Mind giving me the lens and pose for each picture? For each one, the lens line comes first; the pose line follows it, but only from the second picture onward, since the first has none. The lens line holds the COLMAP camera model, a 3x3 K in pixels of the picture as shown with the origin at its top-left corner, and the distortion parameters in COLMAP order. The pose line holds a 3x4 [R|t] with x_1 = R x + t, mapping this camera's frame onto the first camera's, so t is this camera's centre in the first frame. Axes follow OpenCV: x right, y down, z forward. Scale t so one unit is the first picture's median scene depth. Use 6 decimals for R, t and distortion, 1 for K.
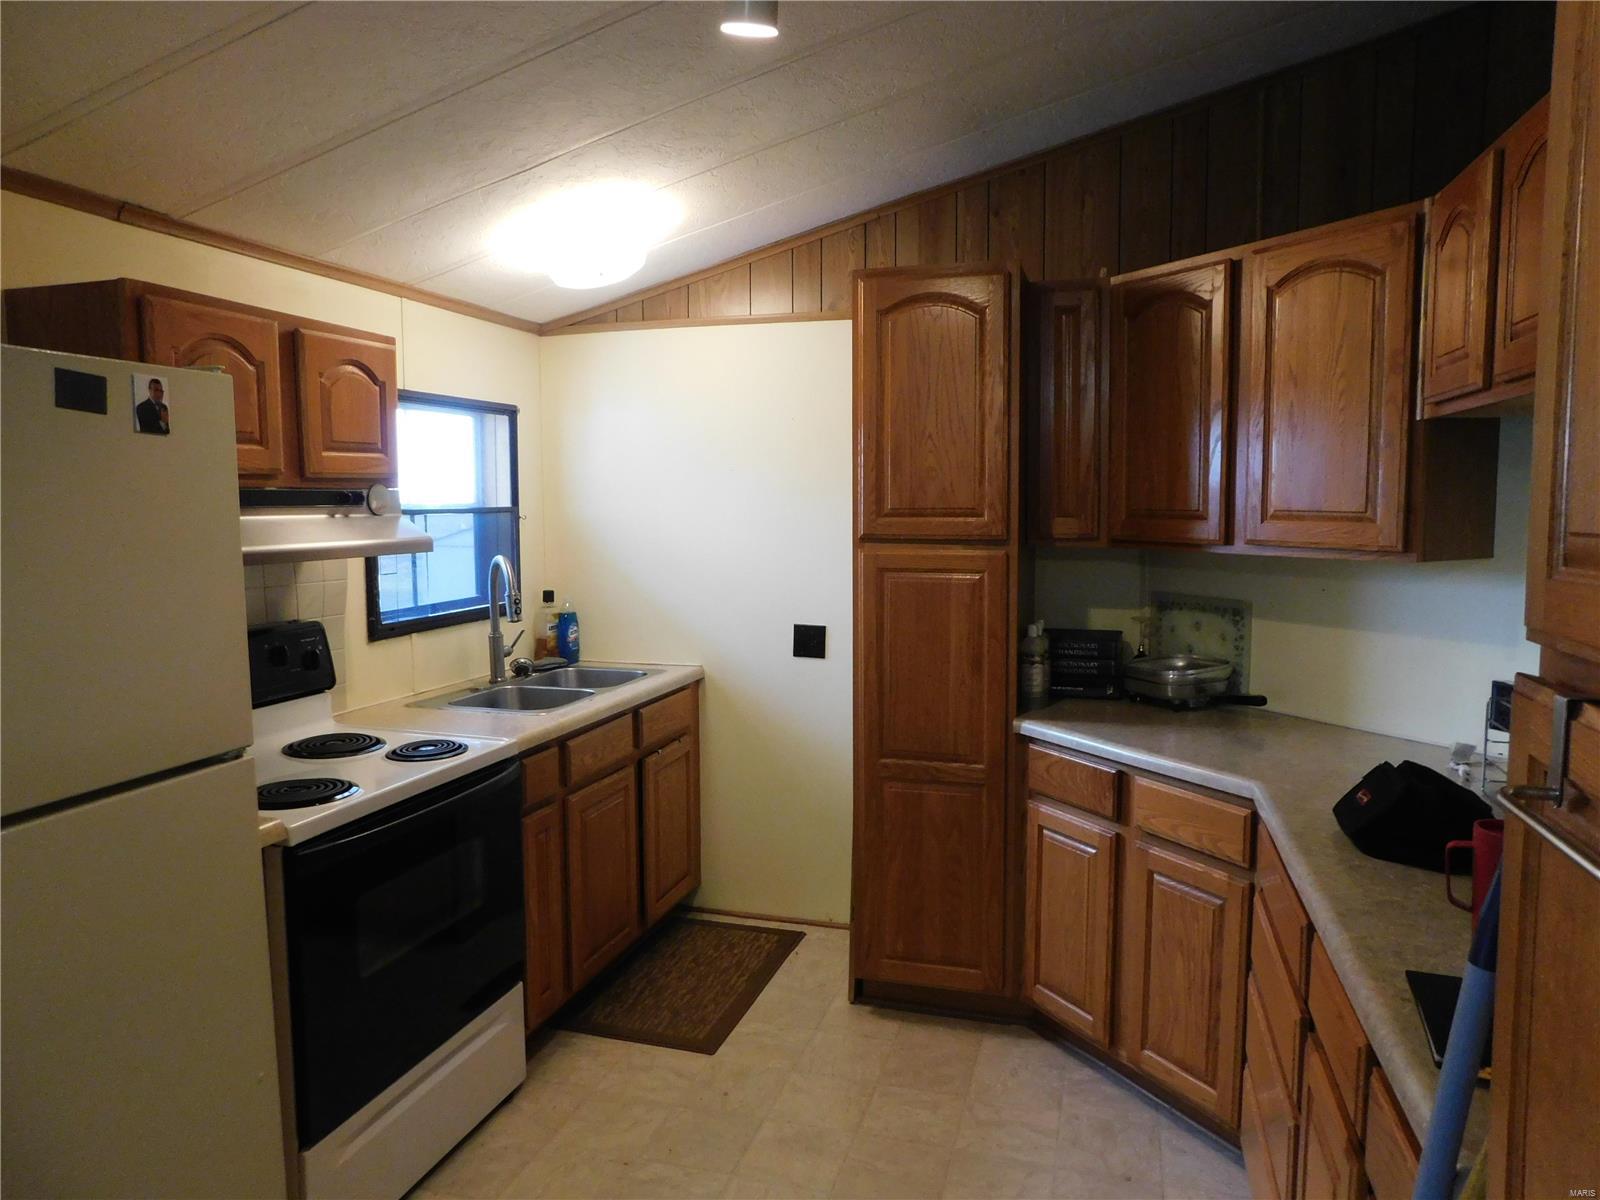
lens RADIAL K [[1061.4, 0, 801.1], [0, 1061.4, 591.4], [0, 0, 1]] dist [-0.056591, 0.038316]
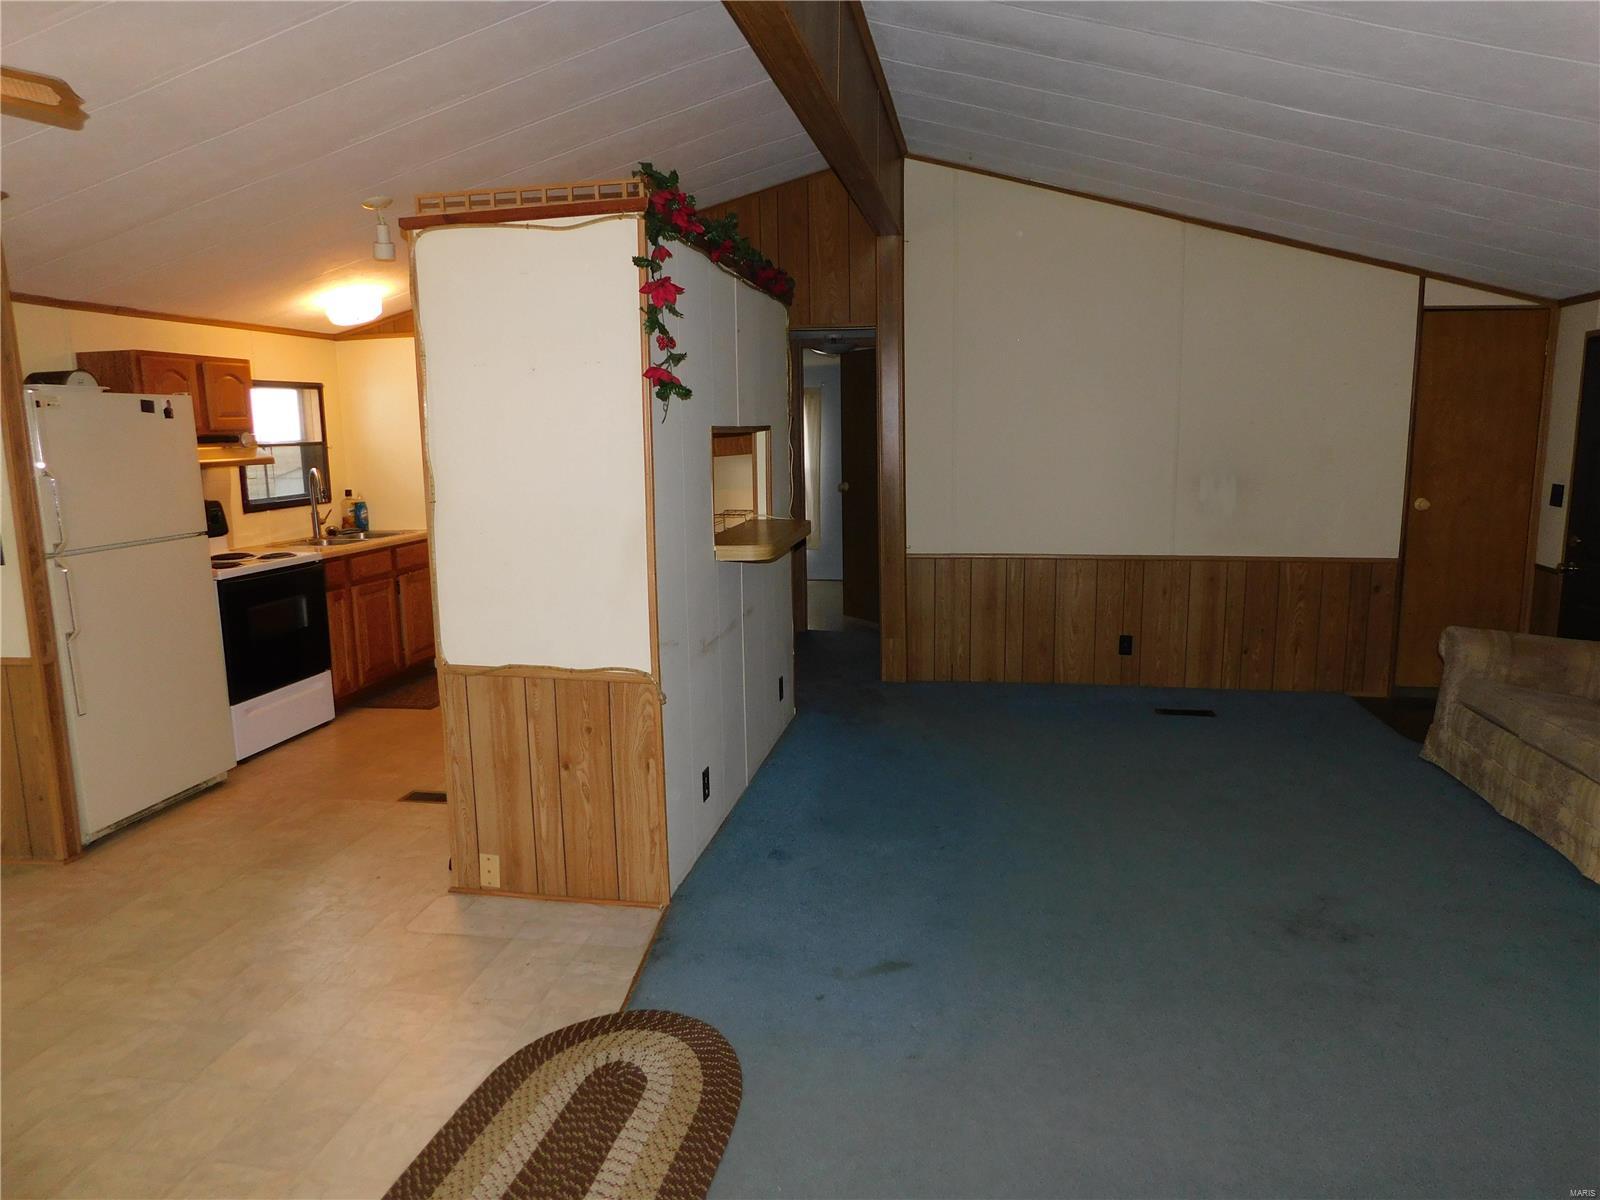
lens RADIAL K [[1061.4, 0, 805.2], [0, 1061.4, 594.1], [0, 0, 1]] dist [-0.056591, 0.038316]
pose [[0.992750, -0.034857, 0.115034, 0.387827], [0.026798, 0.997125, 0.070871, 0.087615], [-0.117173, -0.067274, 0.990830, -1.040819]]
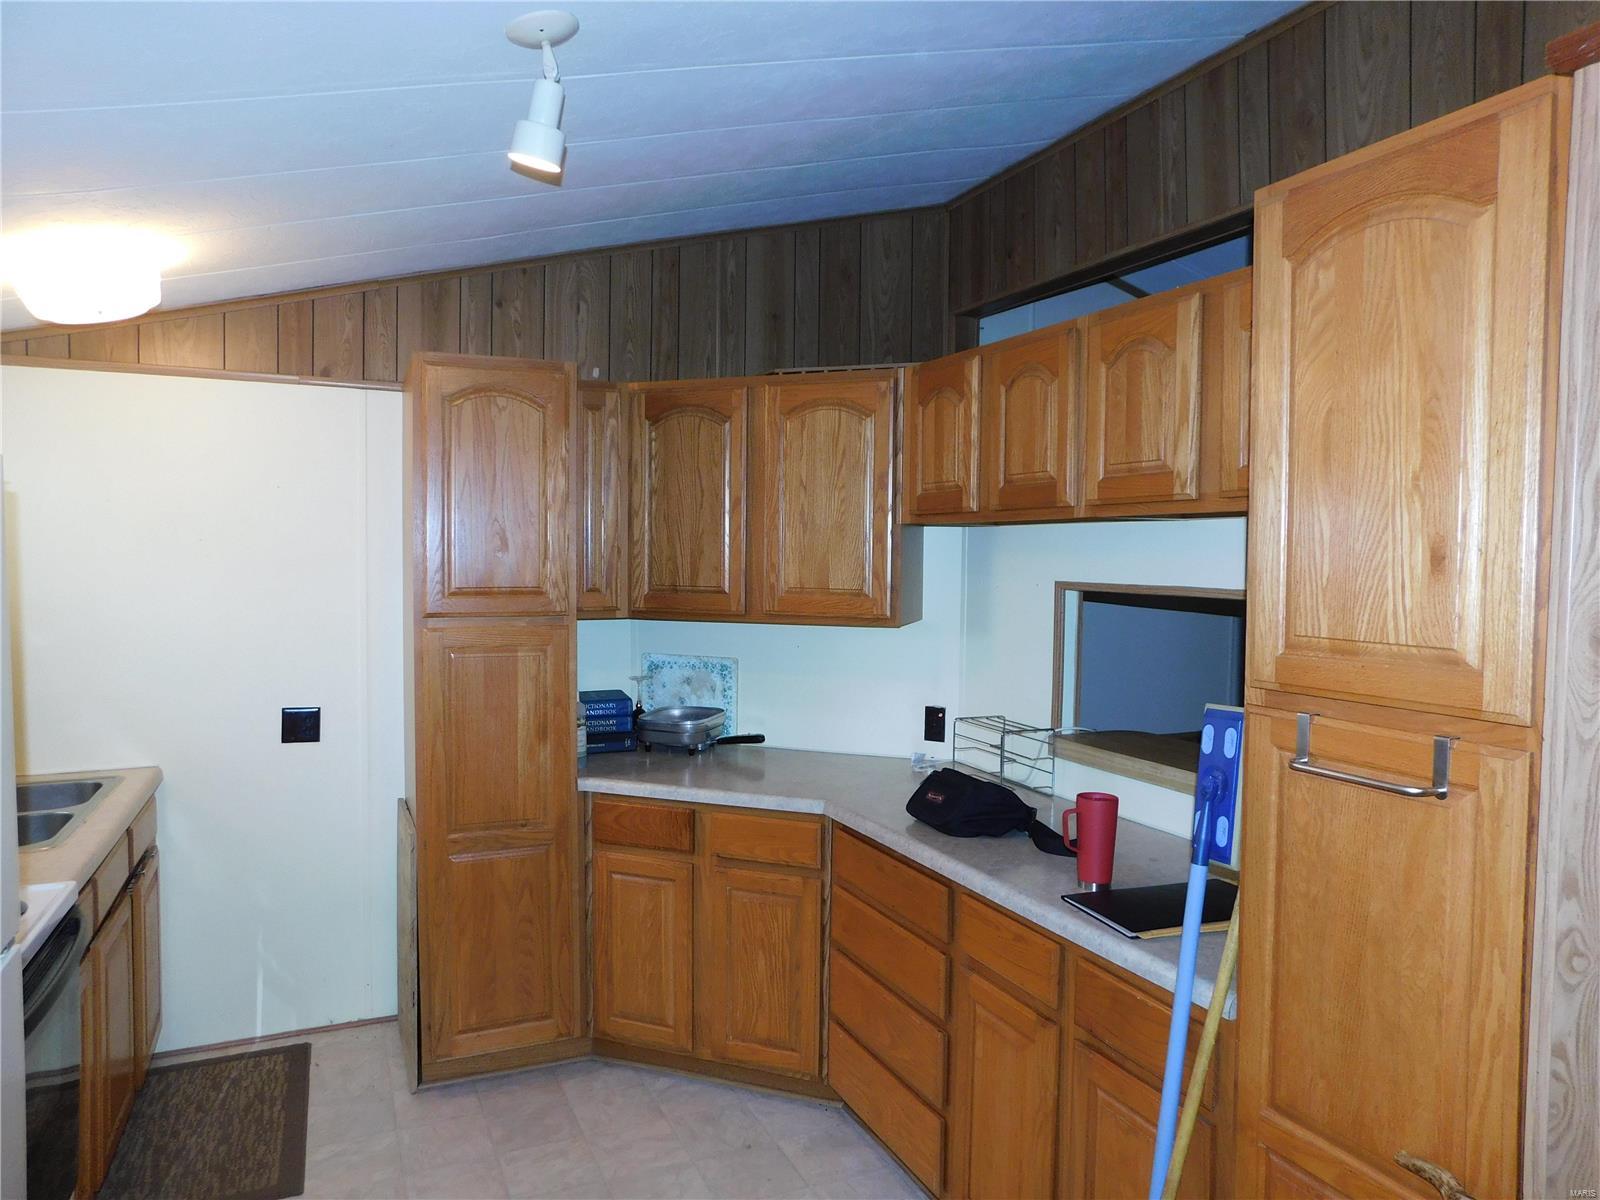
lens RADIAL K [[1061.4, 0, 802.7], [0, 1061.4, 597.8], [0, 0, 1]] dist [-0.056591, 0.038316]
pose [[0.755138, -0.019522, 0.655275, -0.284927], [0.046922, 0.998602, -0.024322, -0.023974], [-0.653884, 0.049113, 0.754999, 0.013895]]
